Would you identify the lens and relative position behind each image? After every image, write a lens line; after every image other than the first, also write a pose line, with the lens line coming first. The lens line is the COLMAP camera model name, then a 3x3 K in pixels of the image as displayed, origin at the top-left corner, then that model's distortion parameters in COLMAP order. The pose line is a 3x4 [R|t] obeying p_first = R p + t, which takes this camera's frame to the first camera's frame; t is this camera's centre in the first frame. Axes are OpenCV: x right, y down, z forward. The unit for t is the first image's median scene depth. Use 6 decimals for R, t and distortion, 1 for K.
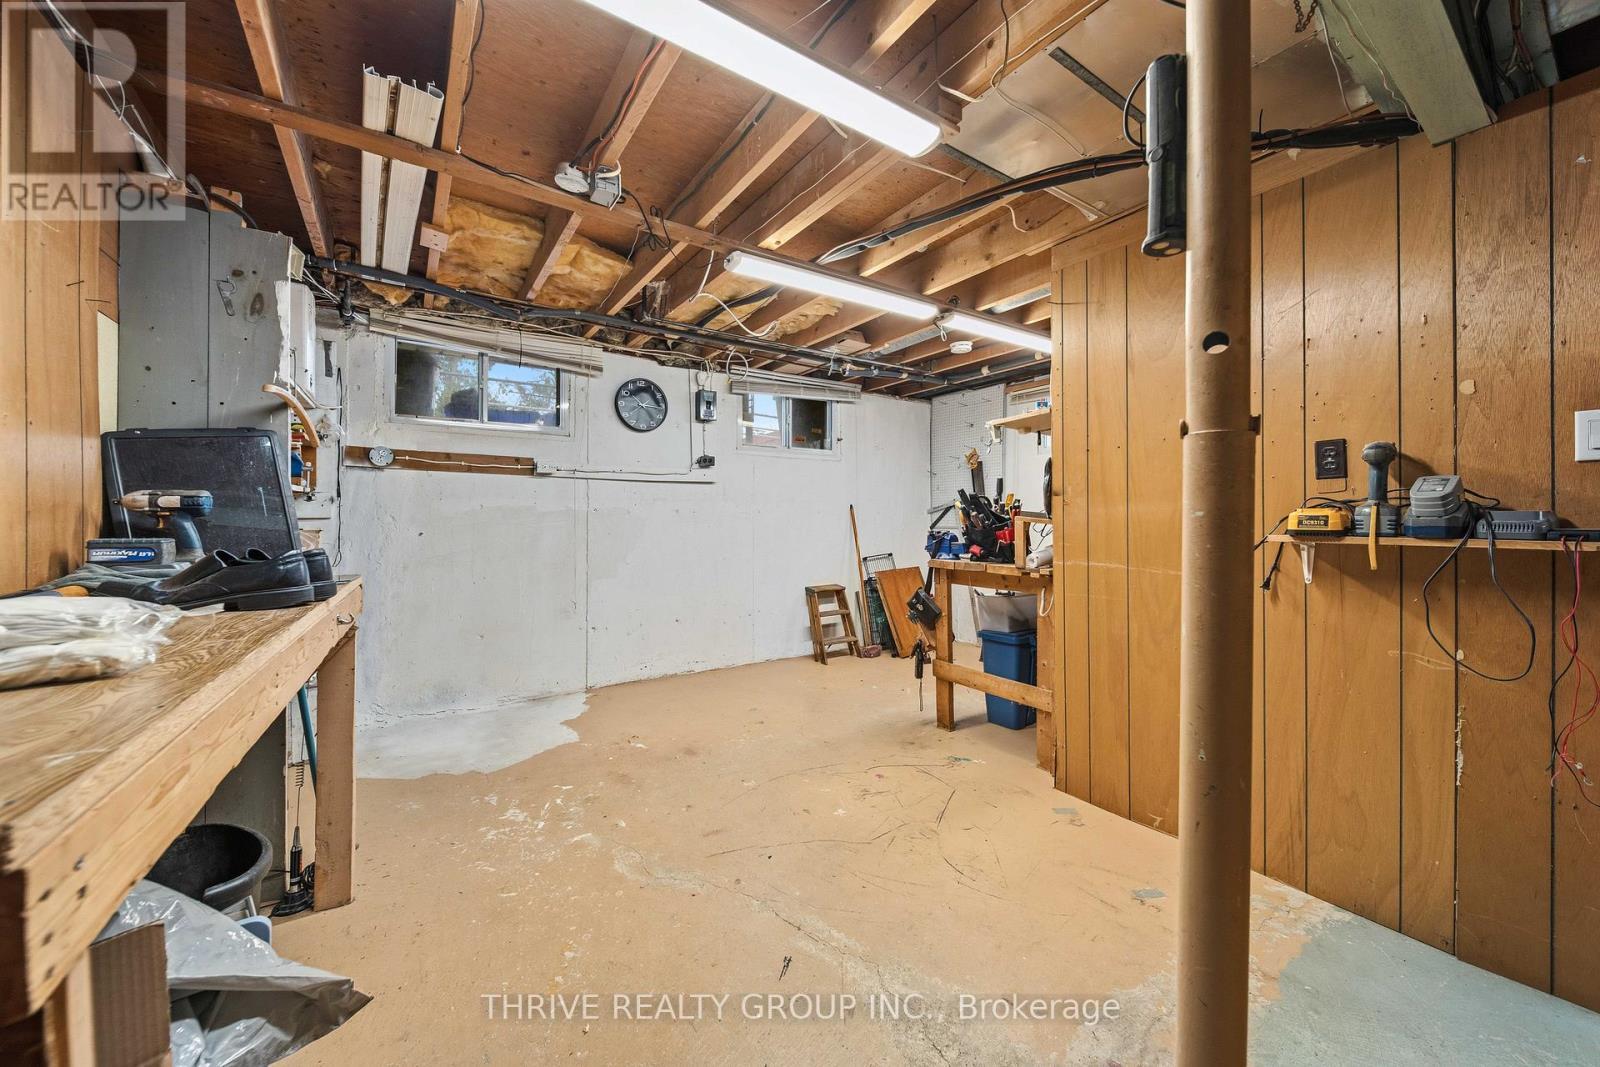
lens RADIAL K [[570.2, 0, 796.7], [0, 570.2, 531.8], [0, 0, 1]] dist [-0.001121, -0.000079]
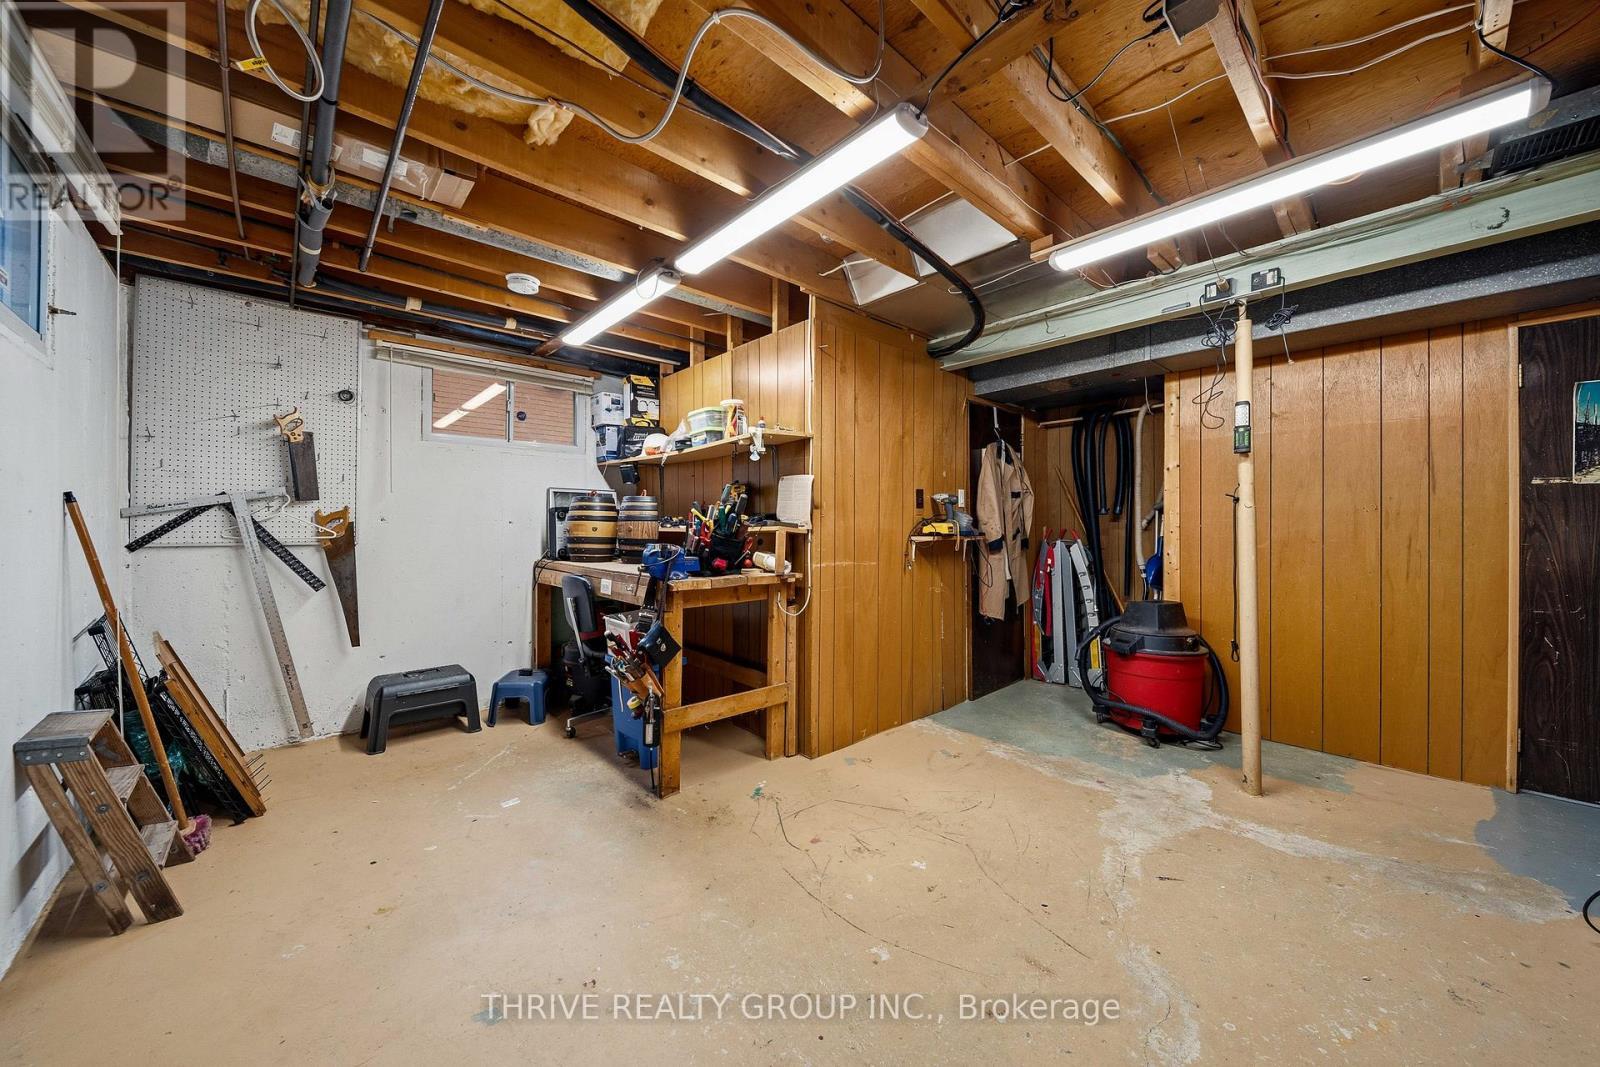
lens RADIAL K [[570.2, 0, 796.7], [0, 570.2, 531.8], [0, 0, 1]] dist [-0.001121, -0.000079]
pose [[-0.135300, -0.008883, 0.990765, -0.647768], [0.022760, 0.999668, 0.012070, -0.028757], [-0.990543, 0.024183, -0.135053, 1.098641]]
